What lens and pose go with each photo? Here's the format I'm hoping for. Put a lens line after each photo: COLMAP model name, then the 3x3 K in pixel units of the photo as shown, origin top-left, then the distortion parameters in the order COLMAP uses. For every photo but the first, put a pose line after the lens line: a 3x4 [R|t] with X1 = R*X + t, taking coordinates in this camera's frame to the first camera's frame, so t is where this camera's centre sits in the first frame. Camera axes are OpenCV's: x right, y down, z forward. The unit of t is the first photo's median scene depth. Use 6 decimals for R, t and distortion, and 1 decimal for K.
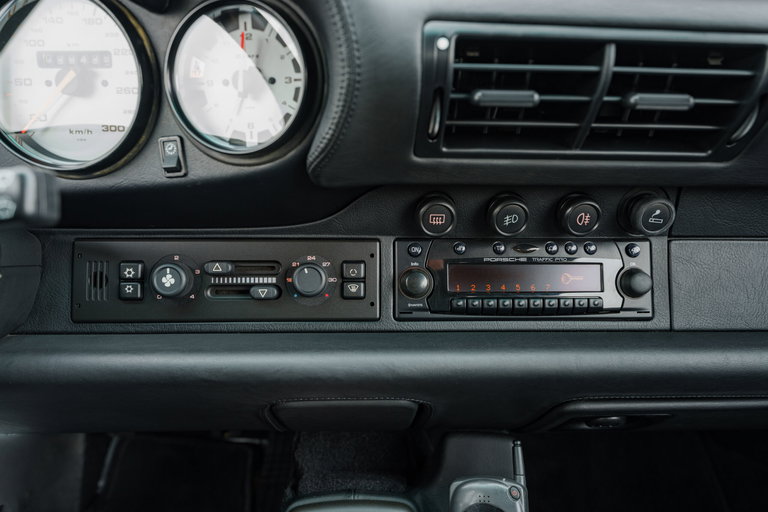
lens RADIAL K [[526.4, 0, 384.0], [0, 526.4, 256.0], [0, 0, 1]] dist [0.005544, 0.001259]
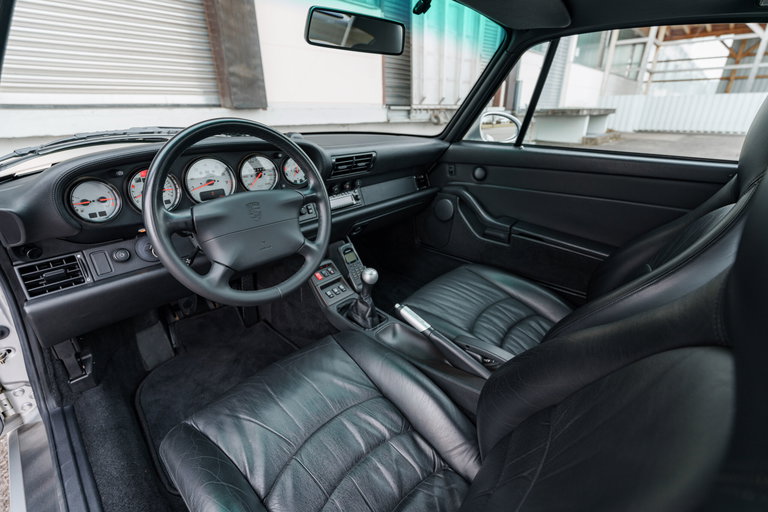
lens RADIAL K [[353.1, 0, 384.0], [0, 353.1, 256.0], [0, 0, 1]] dist [-0.000800, -0.009700]
pose [[0.690927, -0.301398, 0.657099, -1.820708], [0.248460, 0.952578, 0.175678, 0.056017], [-0.678887, 0.041882, 0.733047, -1.691897]]
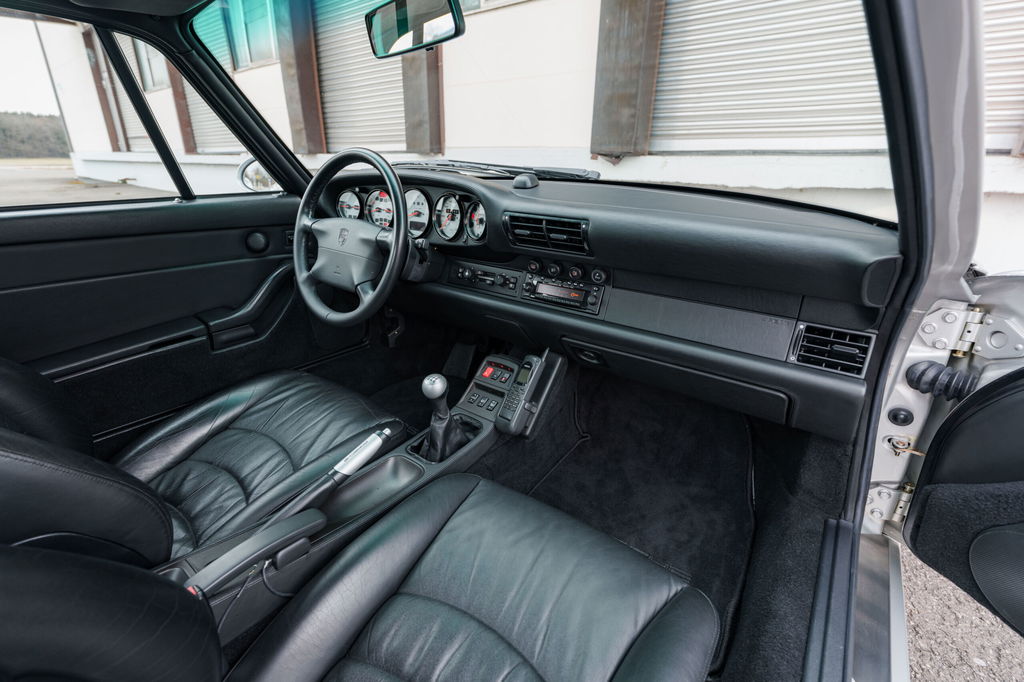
lens RADIAL K [[434.6, 0, 512.0], [0, 434.6, 341.0], [0, 0, 1]] dist [-0.002356, -0.000170]
pose [[0.765920, 0.233566, -0.599011, 1.690801], [-0.198967, 0.972051, 0.124615, 0.062255], [0.611375, 0.023739, 0.790985, -1.122974]]
